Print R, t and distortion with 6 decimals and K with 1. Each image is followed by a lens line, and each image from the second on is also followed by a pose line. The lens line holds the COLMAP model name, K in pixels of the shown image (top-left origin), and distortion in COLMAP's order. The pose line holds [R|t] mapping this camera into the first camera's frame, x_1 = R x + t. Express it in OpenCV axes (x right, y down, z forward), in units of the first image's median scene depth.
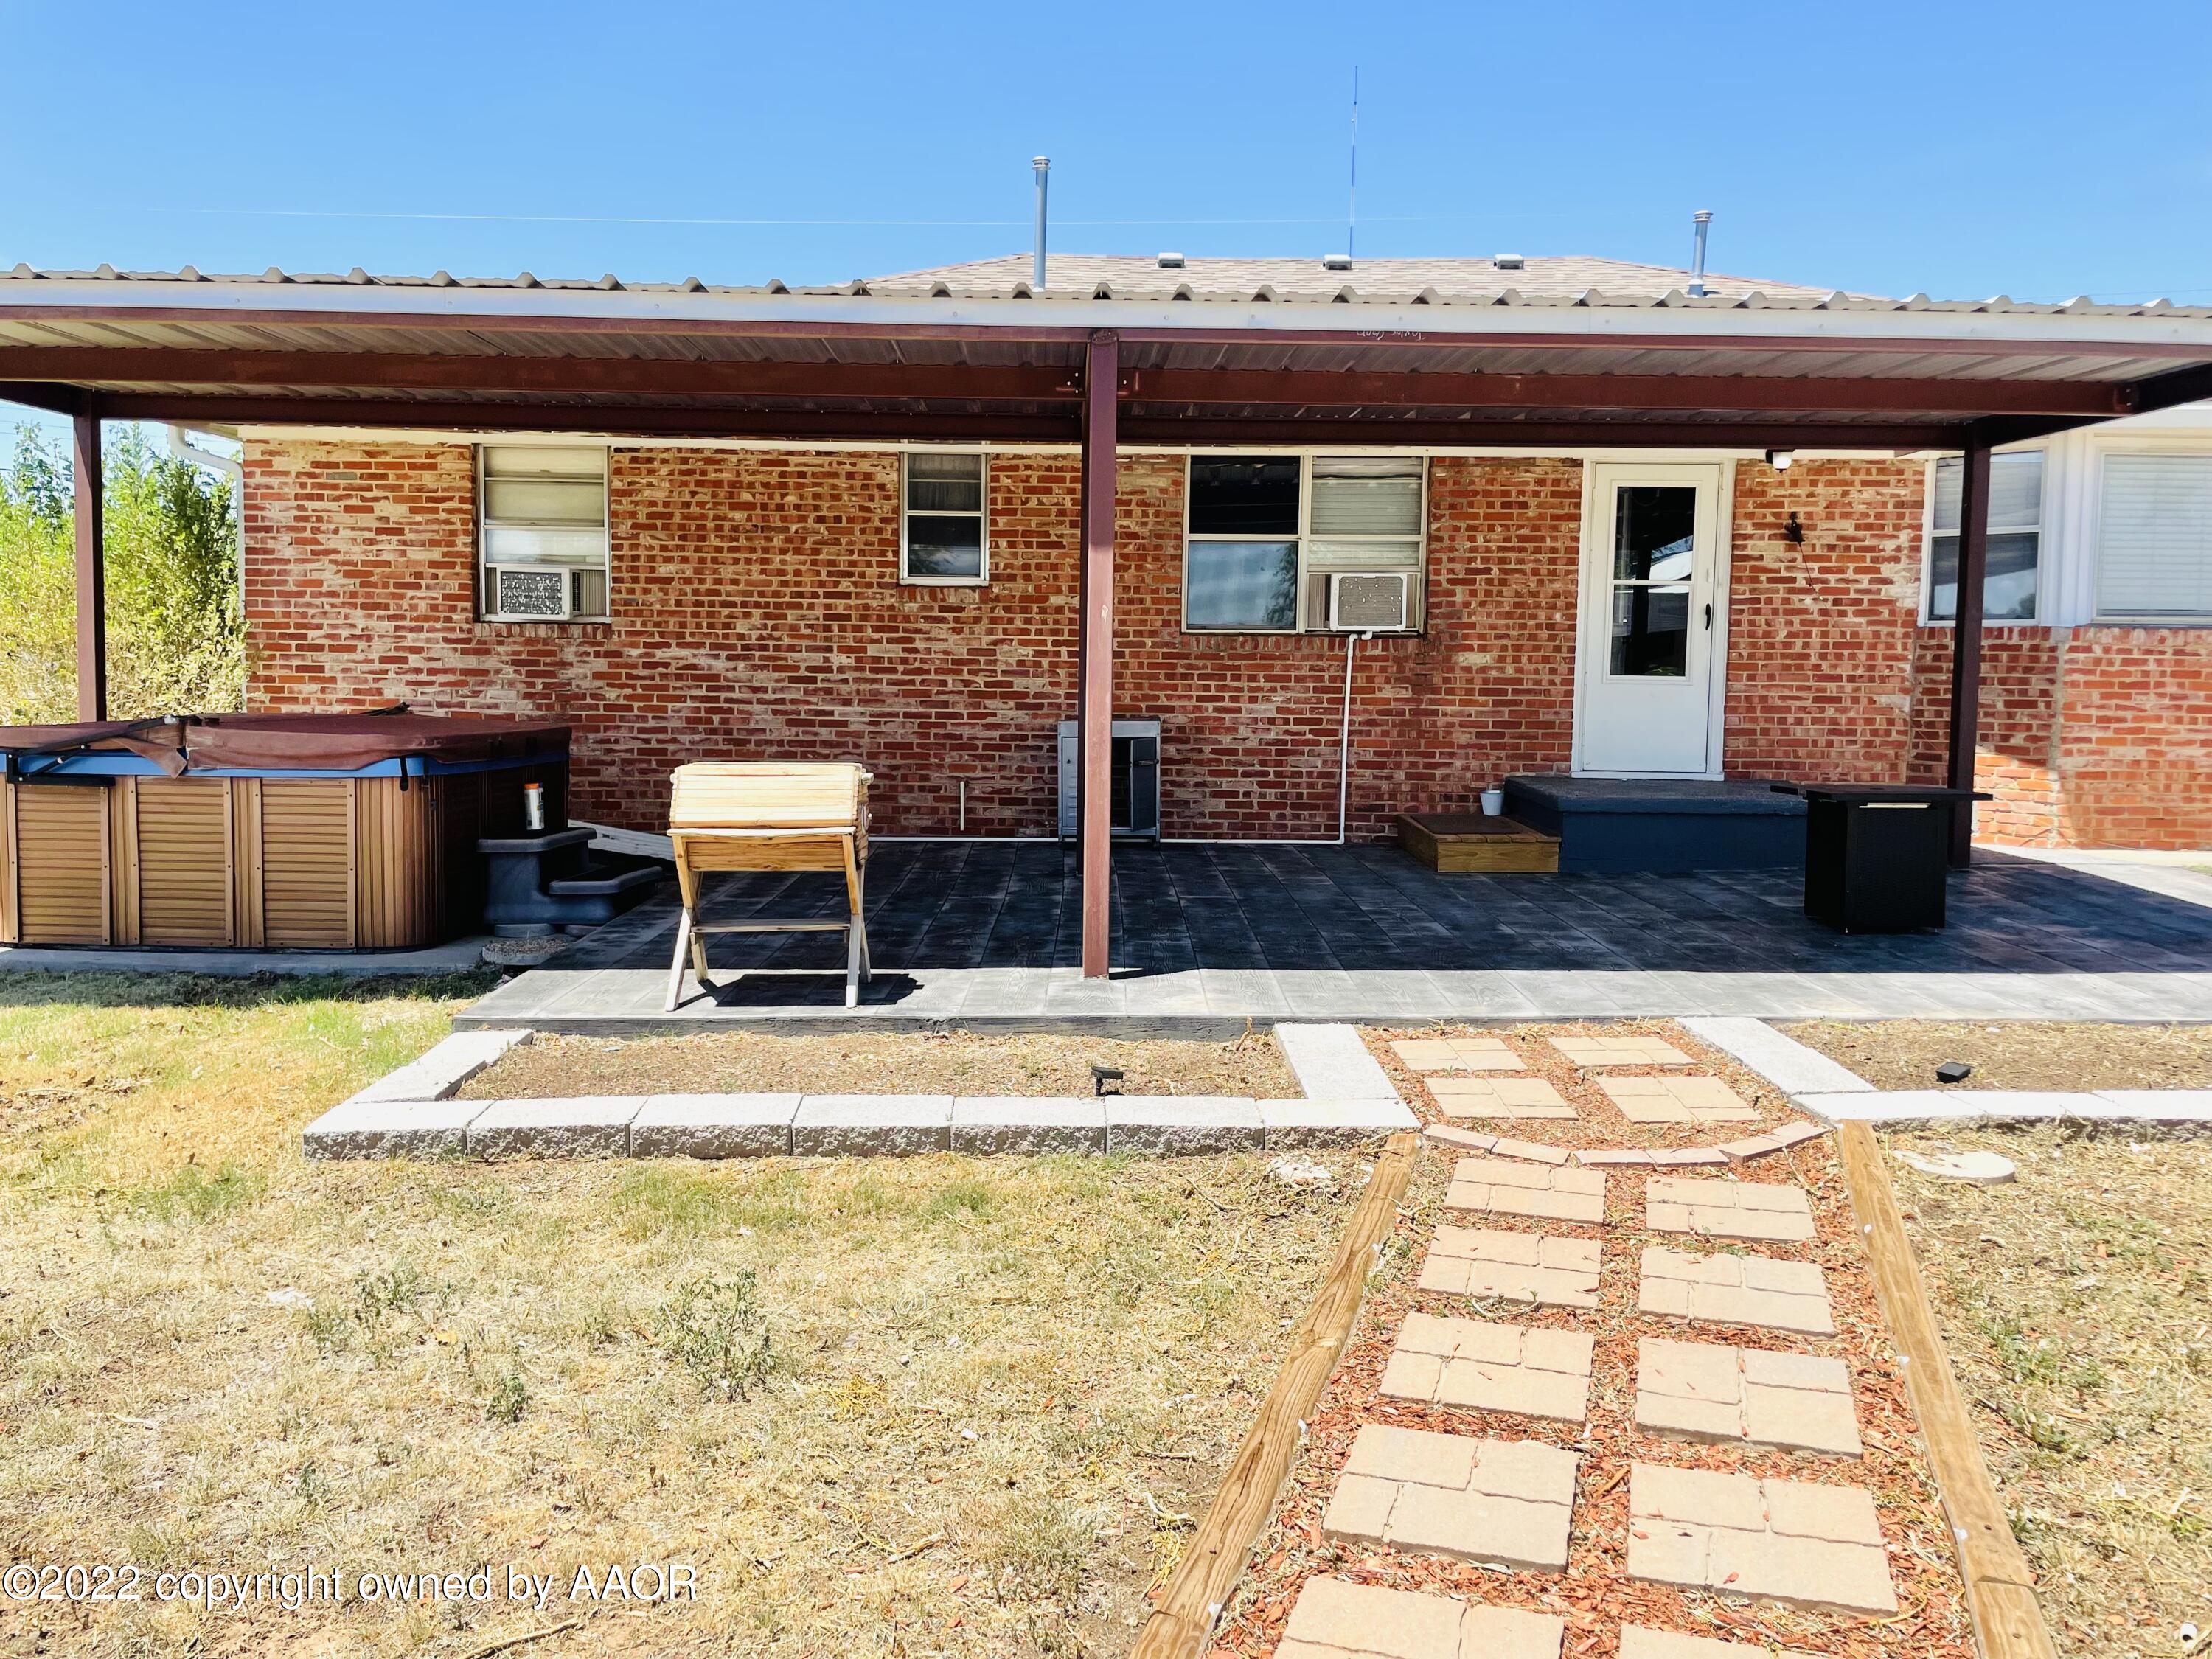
lens RADIAL K [[1693.8, 0, 1106.0], [0, 1693.8, 829.5], [0, 0, 1]] dist [0.079659, -0.106189]
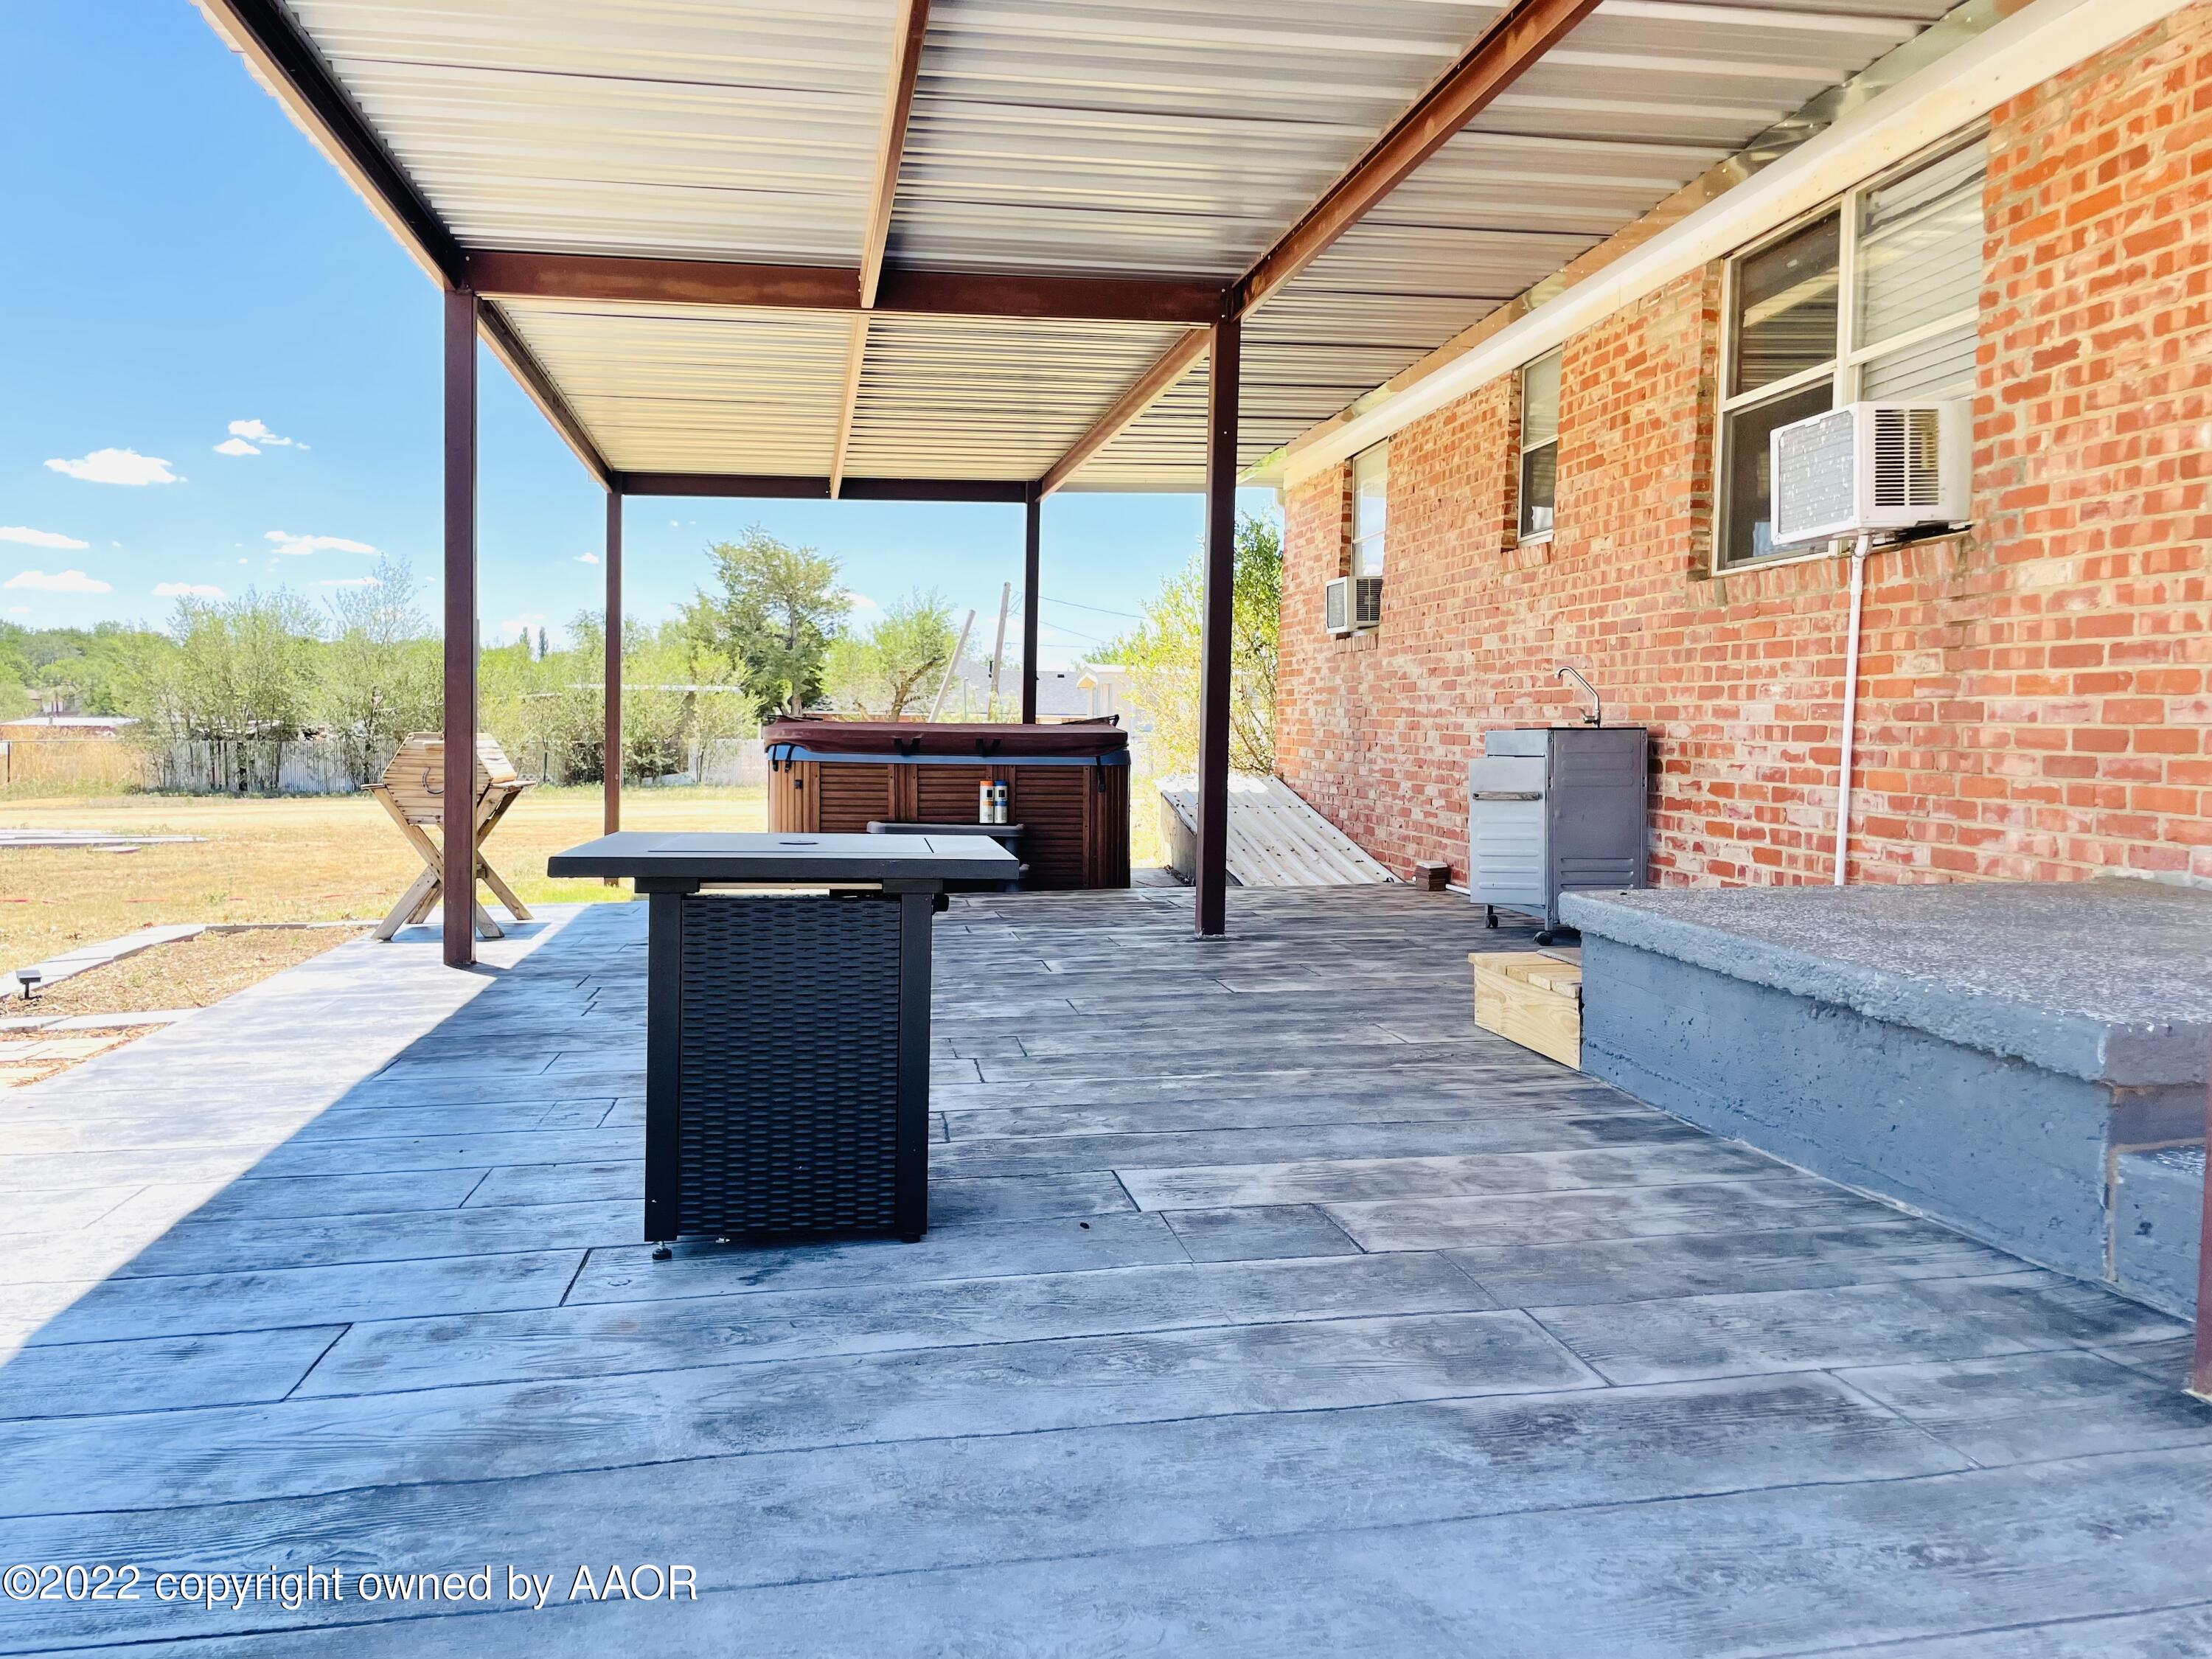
lens RADIAL K [[1693.8, 0, 1106.0], [0, 1693.8, 829.5], [0, 0, 1]] dist [0.079659, -0.106189]
pose [[0.158151, 0.051732, -0.986059, 0.582519], [-0.115176, 0.992776, 0.033611, -0.029098], [0.980675, 0.108254, 0.162967, 0.723195]]
